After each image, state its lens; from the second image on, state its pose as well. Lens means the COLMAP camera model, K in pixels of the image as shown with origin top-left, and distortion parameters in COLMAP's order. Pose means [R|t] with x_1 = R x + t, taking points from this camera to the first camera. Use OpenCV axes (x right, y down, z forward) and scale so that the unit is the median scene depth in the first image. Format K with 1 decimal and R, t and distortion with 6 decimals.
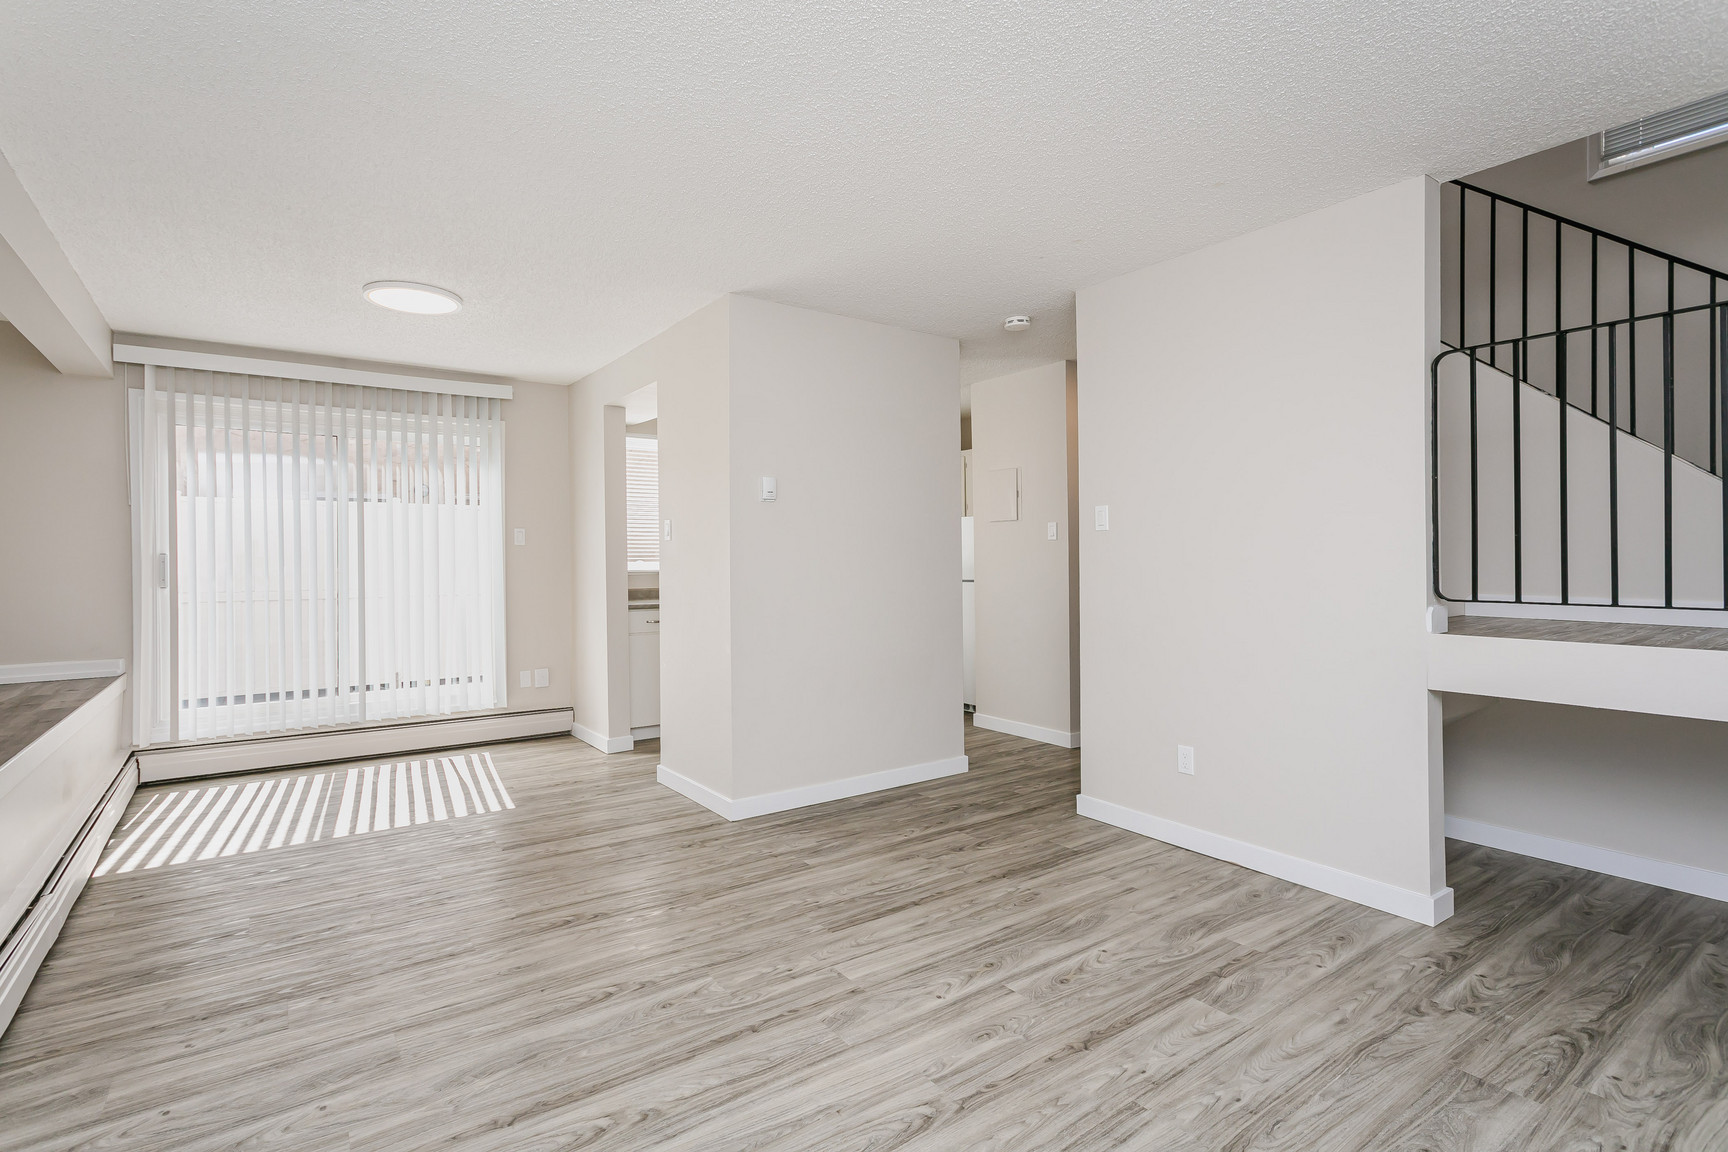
lens RADIAL K [[821.4, 0, 856.3], [0, 821.4, 560.2], [0, 0, 1]] dist [-0.000125, 0.000064]
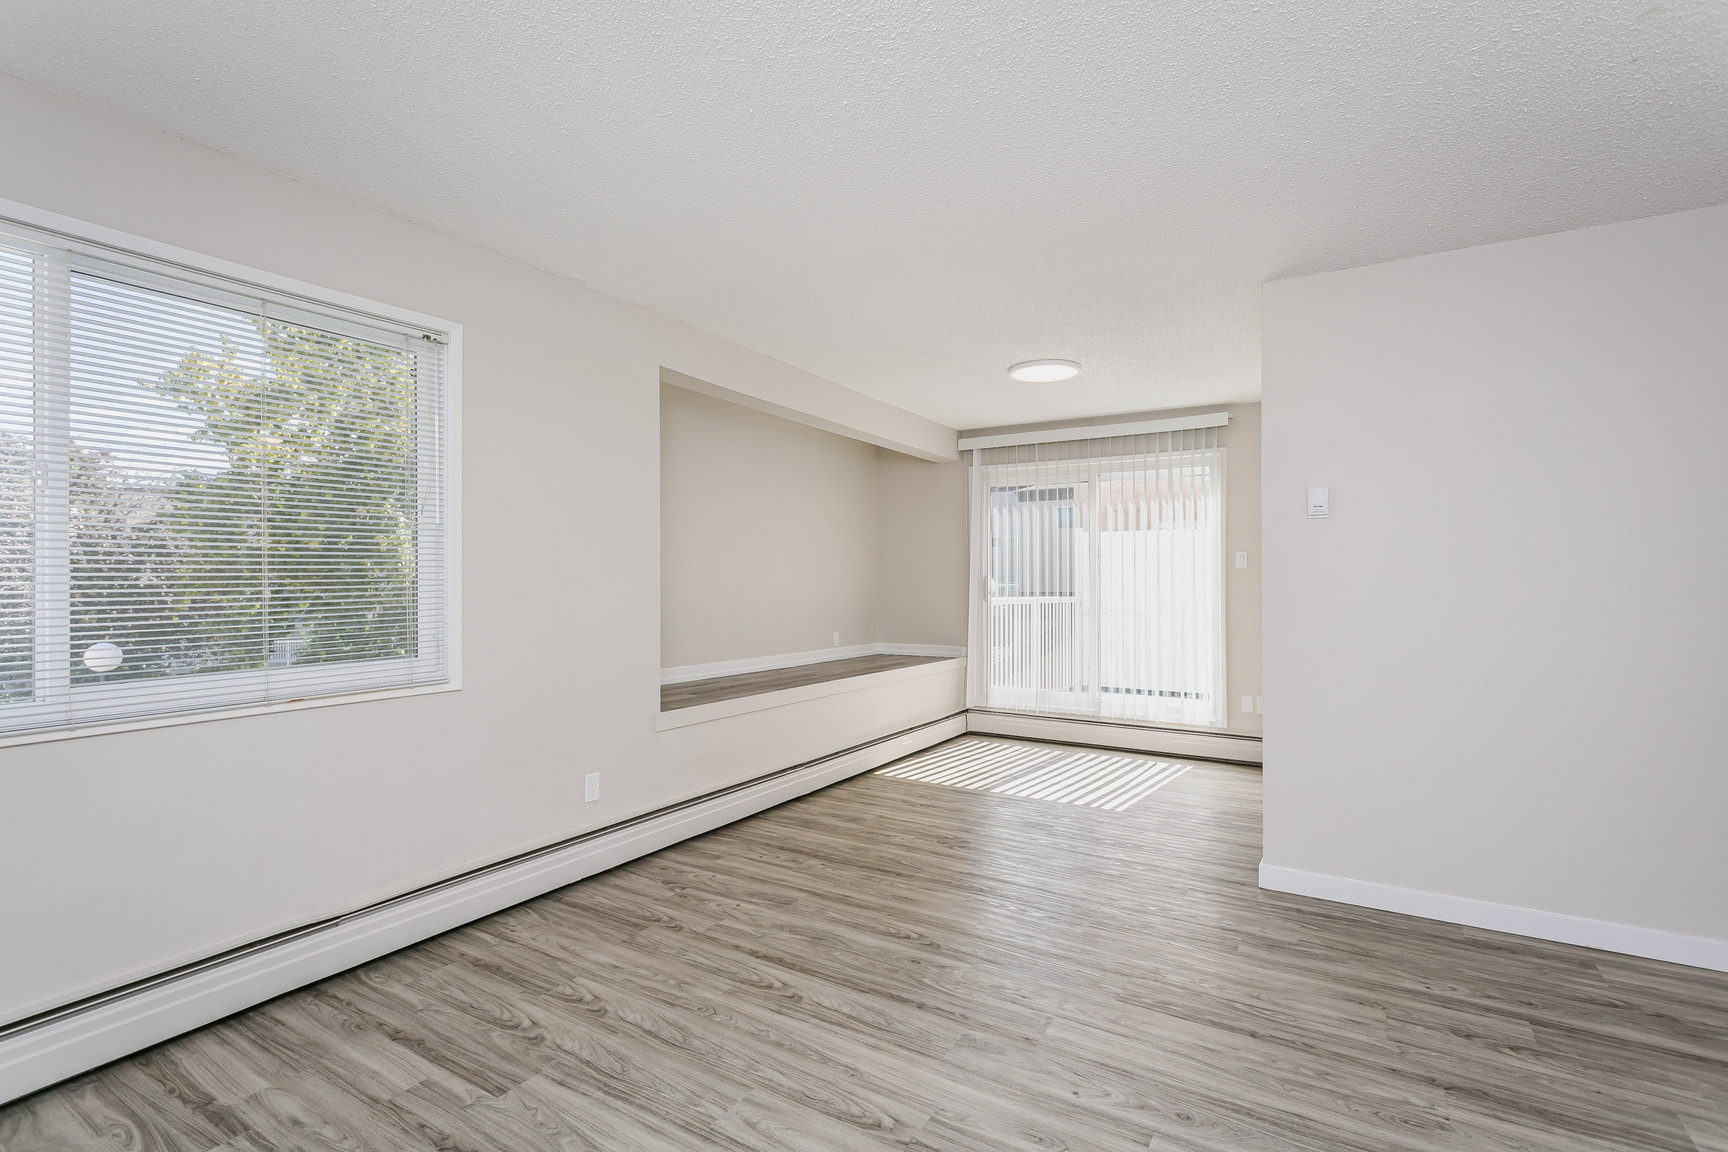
lens RADIAL K [[819.7, 0, 848.6], [0, 819.7, 581.5], [0, 0, 1]] dist [0.000328, 0.000514]
pose [[0.384629, 0.008898, -0.923028, 0.662200], [-0.003742, 0.999960, 0.008081, -0.018516], [0.923064, 0.000346, 0.384647, 0.356021]]
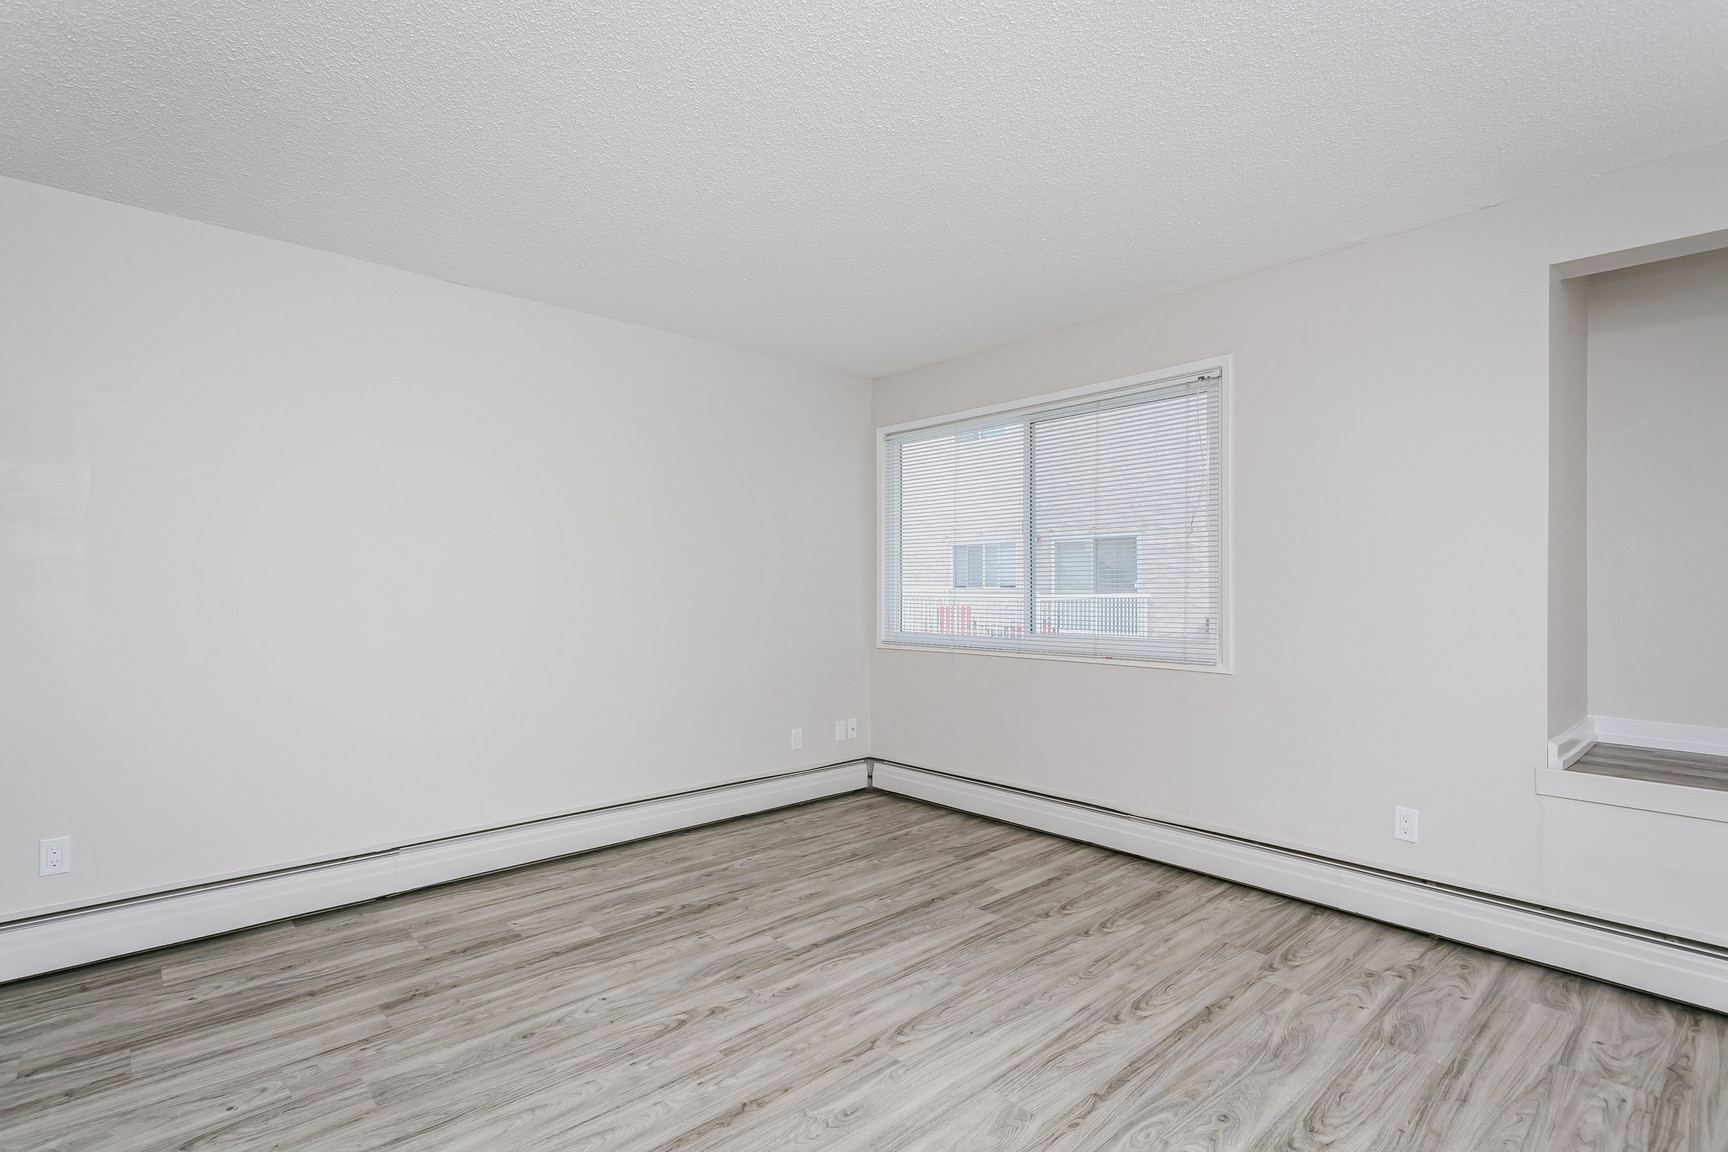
lens RADIAL K [[819.7, 0, 848.6], [0, 819.7, 581.5], [0, 0, 1]] dist [0.000328, 0.000514]
pose [[-0.994337, 0.006187, -0.106089, 0.186611], [0.006591, 0.999972, -0.003454, -0.003963], [0.106065, -0.004133, -0.994351, 1.424450]]
